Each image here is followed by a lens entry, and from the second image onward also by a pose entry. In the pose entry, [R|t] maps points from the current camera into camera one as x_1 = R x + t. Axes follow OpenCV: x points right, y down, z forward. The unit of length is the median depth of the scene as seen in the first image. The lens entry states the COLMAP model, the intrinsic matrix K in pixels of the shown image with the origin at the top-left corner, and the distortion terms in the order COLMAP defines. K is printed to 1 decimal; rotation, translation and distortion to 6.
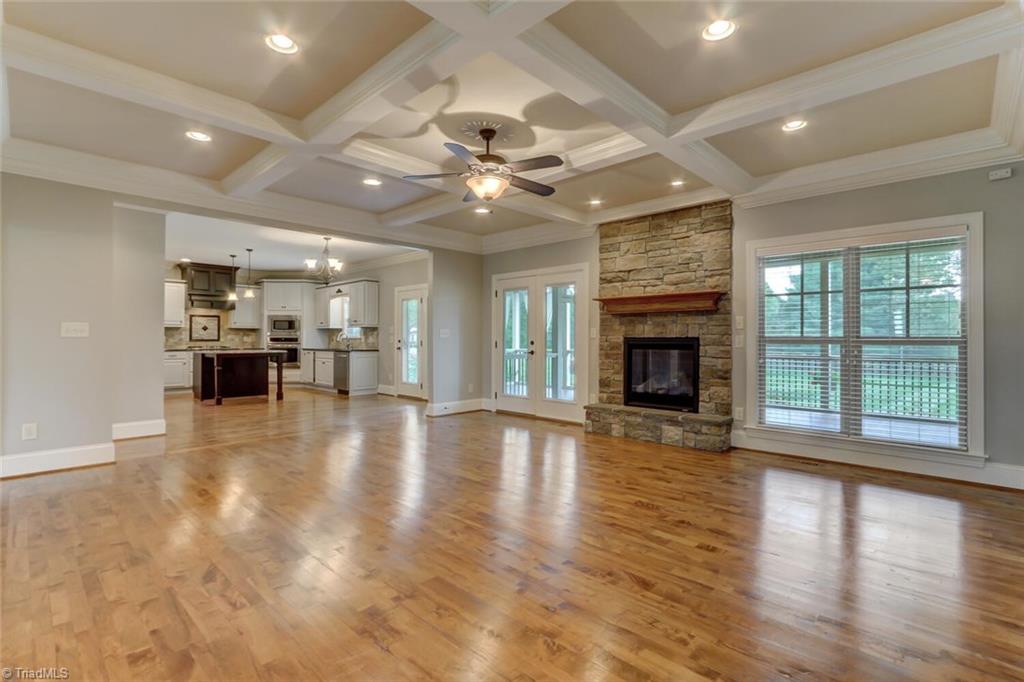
lens RADIAL K [[479.5, 0, 514.9], [0, 479.5, 333.7], [0, 0, 1]] dist [-0.001481, -0.000263]
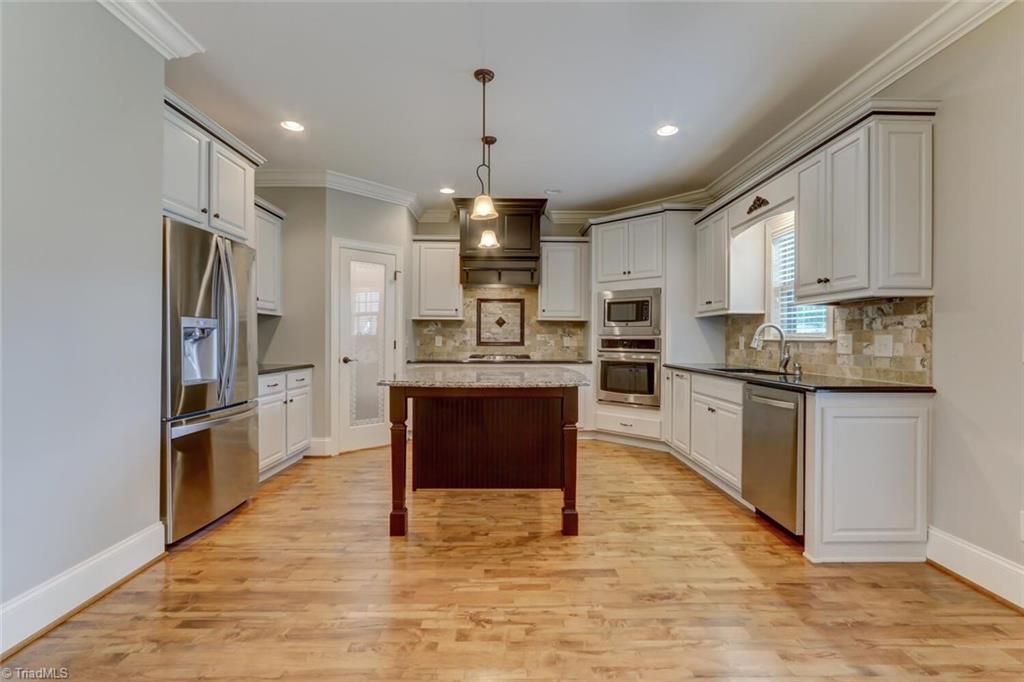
lens RADIAL K [[479.5, 0, 513.2], [0, 479.5, 340.4], [0, 0, 1]] dist [-0.001481, -0.000263]
pose [[0.704358, 0.001338, -0.709844, -0.243196], [0.006855, 0.999939, 0.008687, 0.005419], [0.709812, -0.010984, 0.704305, 0.625591]]
